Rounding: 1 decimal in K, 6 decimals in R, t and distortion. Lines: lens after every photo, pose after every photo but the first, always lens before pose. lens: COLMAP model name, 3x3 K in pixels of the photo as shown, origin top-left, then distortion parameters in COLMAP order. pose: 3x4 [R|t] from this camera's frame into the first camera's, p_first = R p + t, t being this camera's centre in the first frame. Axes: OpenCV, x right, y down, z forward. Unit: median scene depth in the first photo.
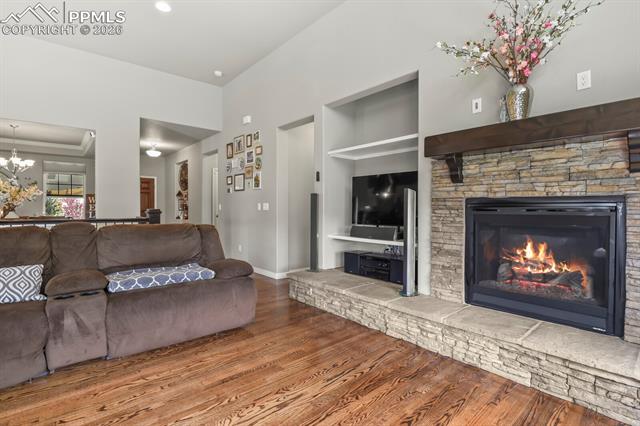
lens RADIAL K [[312.5, 0, 322.9], [0, 312.5, 210.7], [0, 0, 1]] dist [-0.005133, -0.001343]
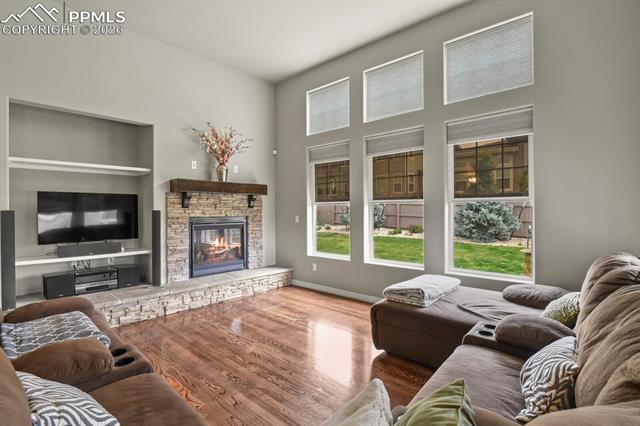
lens RADIAL K [[312.5, 0, 322.9], [0, 312.5, 210.7], [0, 0, 1]] dist [-0.005133, -0.001343]
pose [[-0.119210, -0.002764, 0.992865, -1.387803], [0.012836, 0.999908, 0.004325, -0.077040], [-0.992786, 0.013260, -0.119163, 0.501884]]
